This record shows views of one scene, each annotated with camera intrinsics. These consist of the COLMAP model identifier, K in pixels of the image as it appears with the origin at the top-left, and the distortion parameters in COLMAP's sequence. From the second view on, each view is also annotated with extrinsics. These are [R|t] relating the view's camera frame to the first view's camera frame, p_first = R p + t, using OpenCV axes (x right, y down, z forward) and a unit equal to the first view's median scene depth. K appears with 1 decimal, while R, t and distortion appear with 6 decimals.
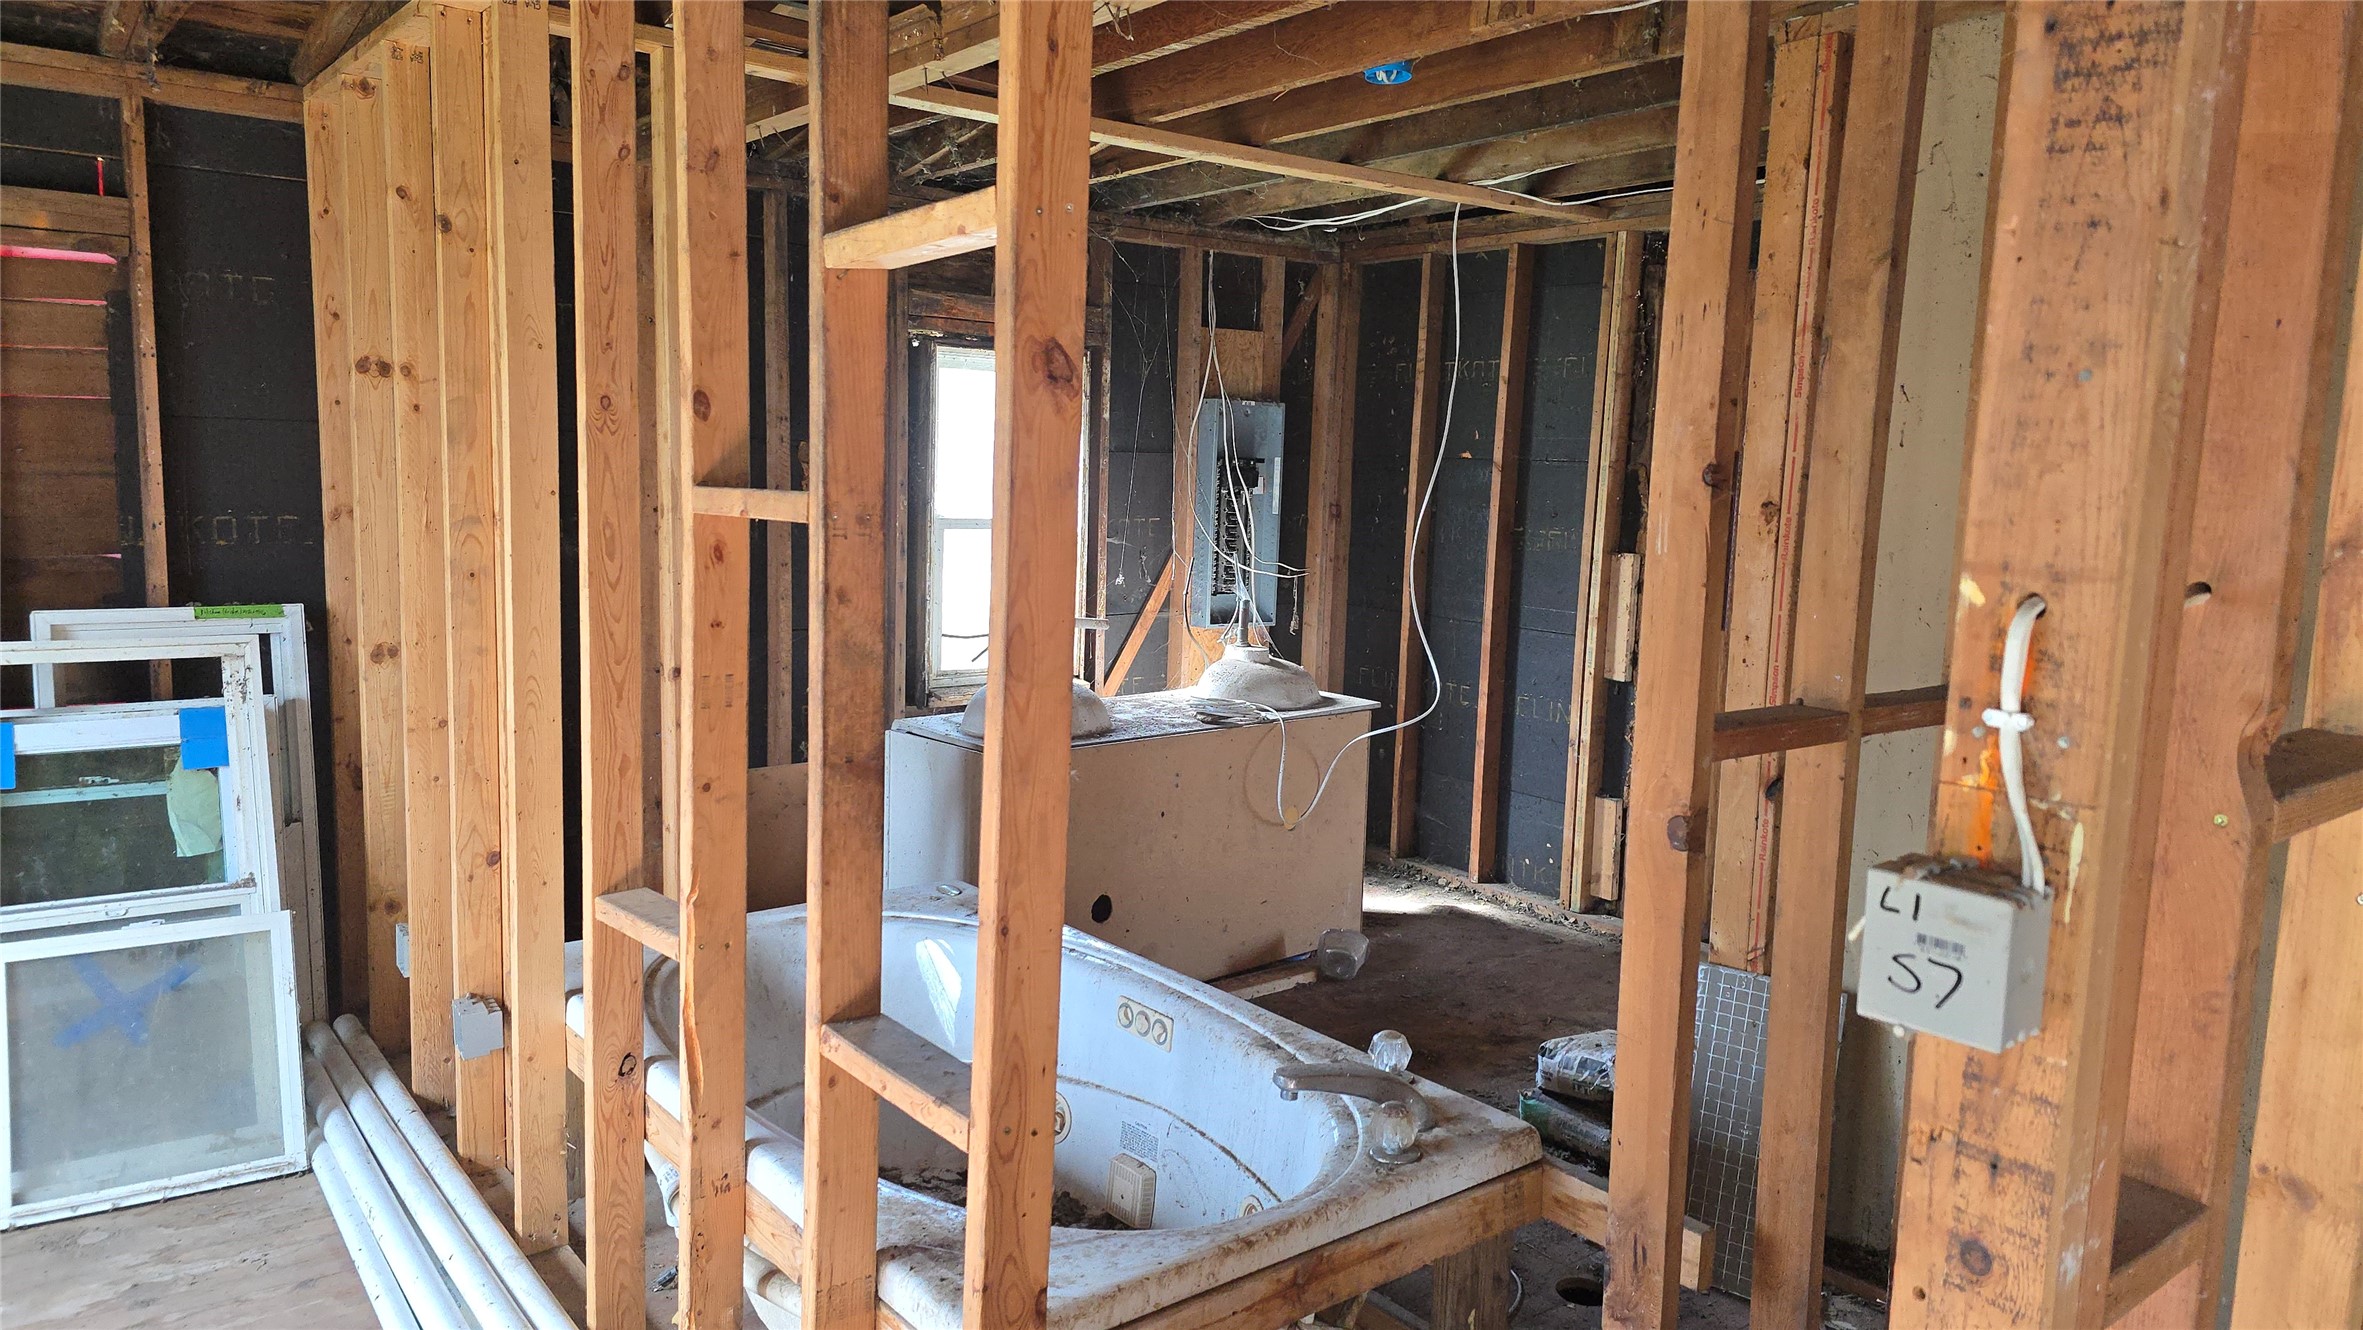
lens RADIAL K [[1656.1, 0, 1249.5], [0, 1656.1, 647.1], [0, 0, 1]] dist [0.078790, -0.076737]
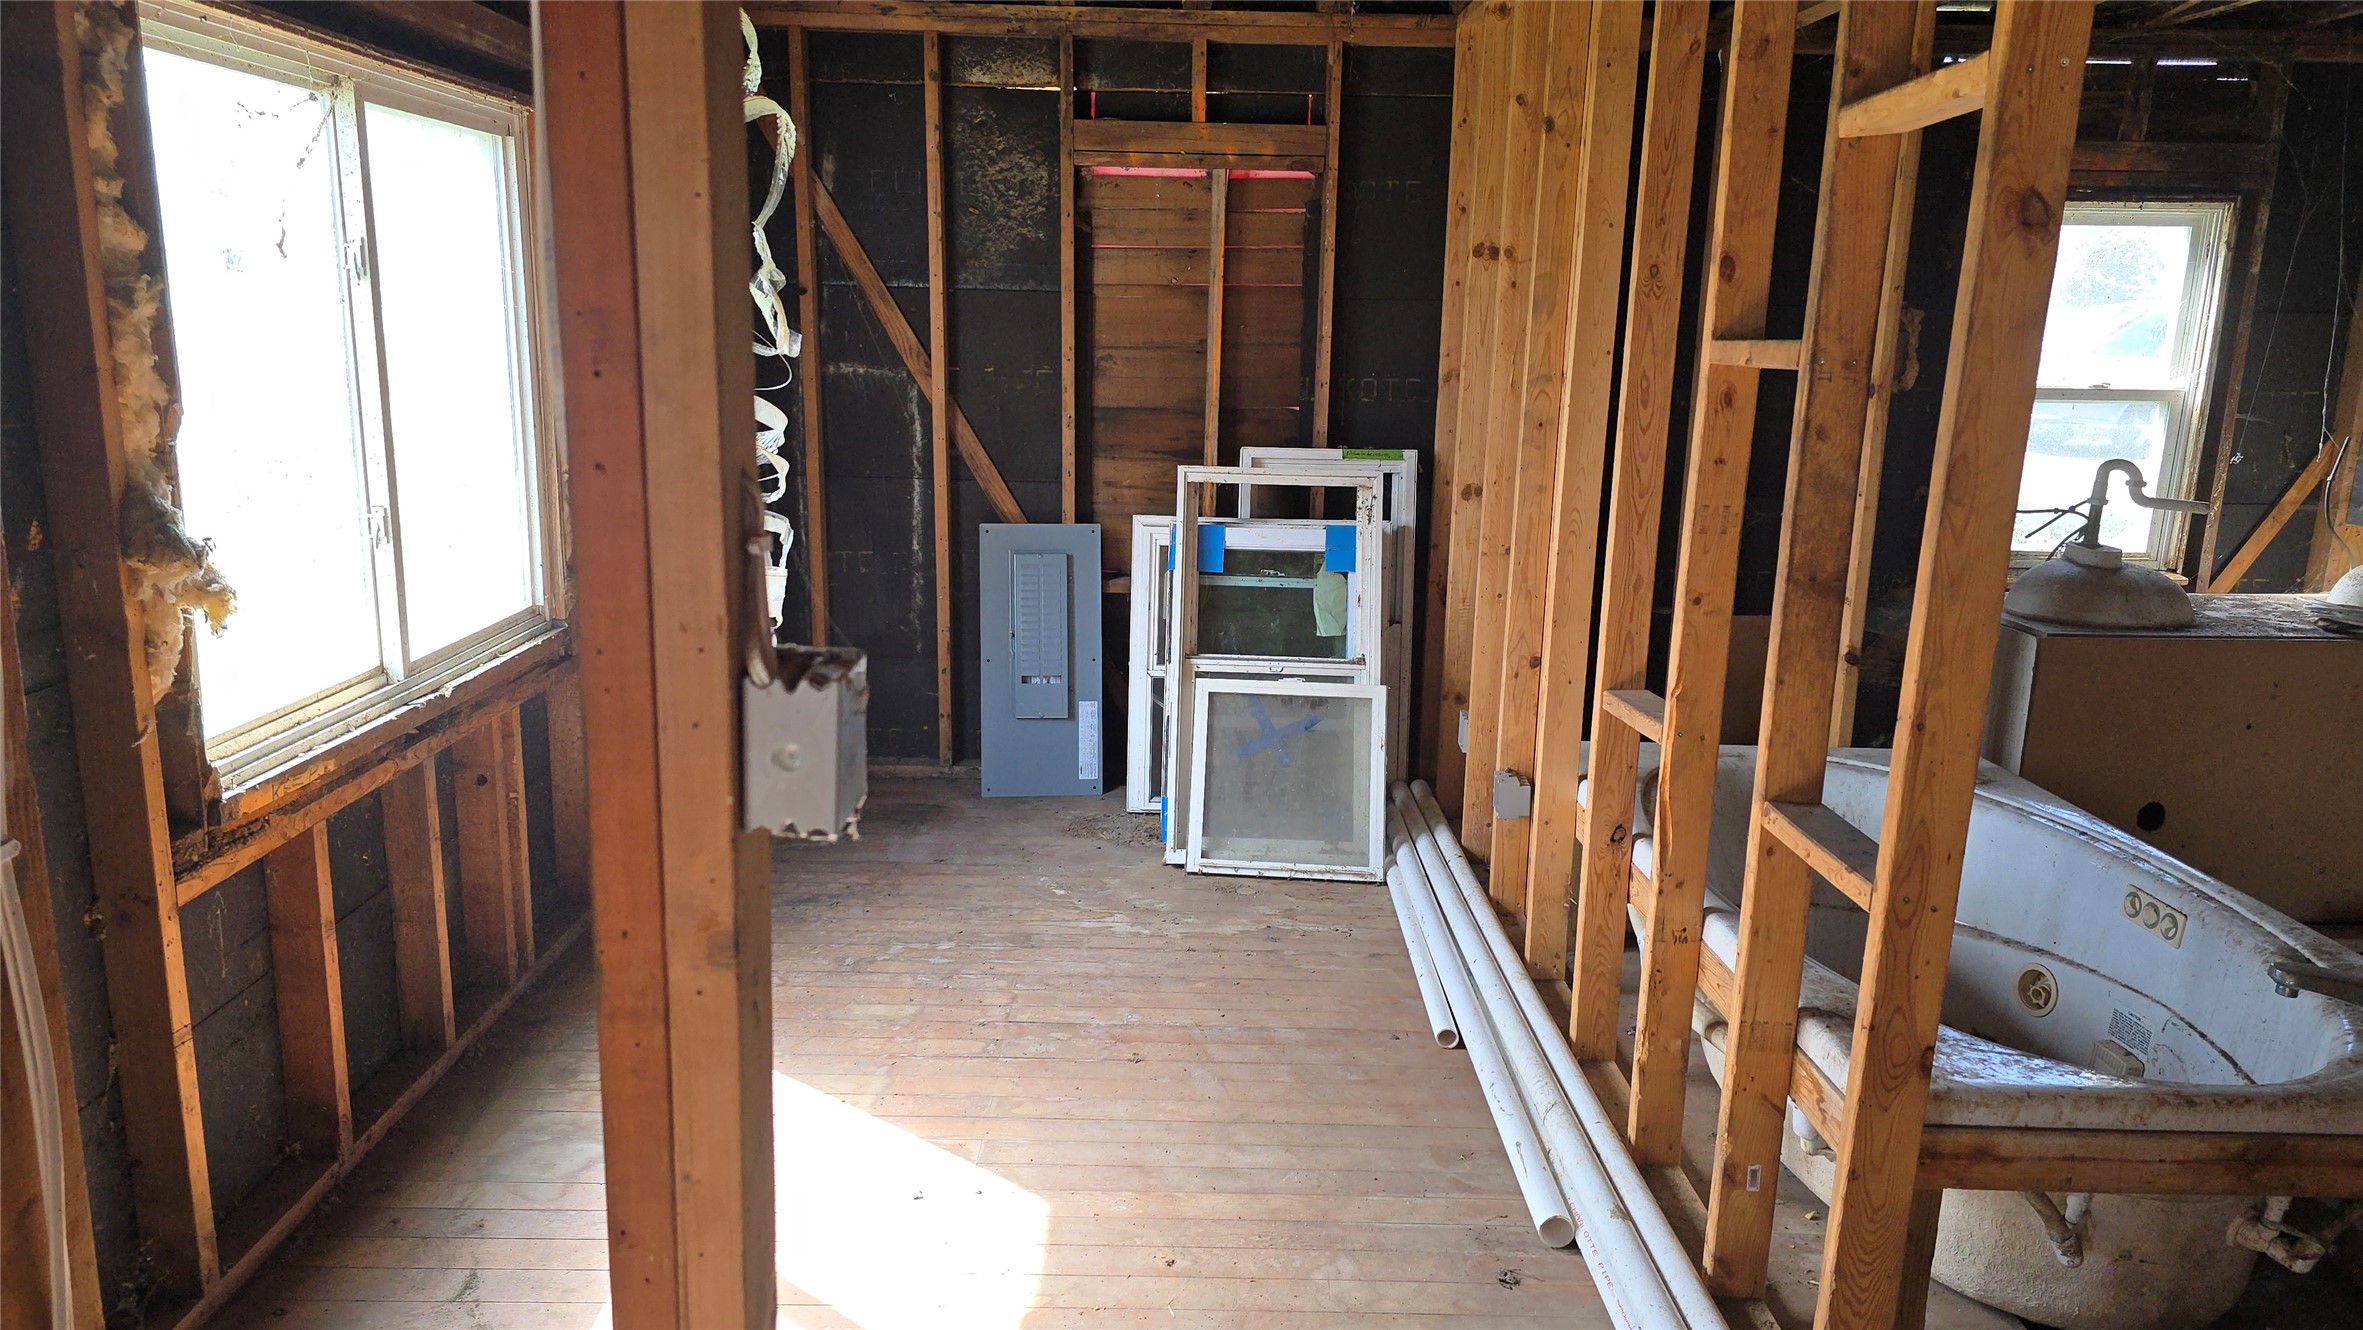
lens RADIAL K [[1656.1, 0, 1127.7], [0, 1656.1, 635.7], [0, 0, 1]] dist [0.078790, -0.076737]
pose [[0.771288, 0.107800, -0.627290, 0.079612], [-0.067211, 0.993837, 0.088151, 0.024761], [0.632927, -0.025829, 0.773780, -0.120745]]
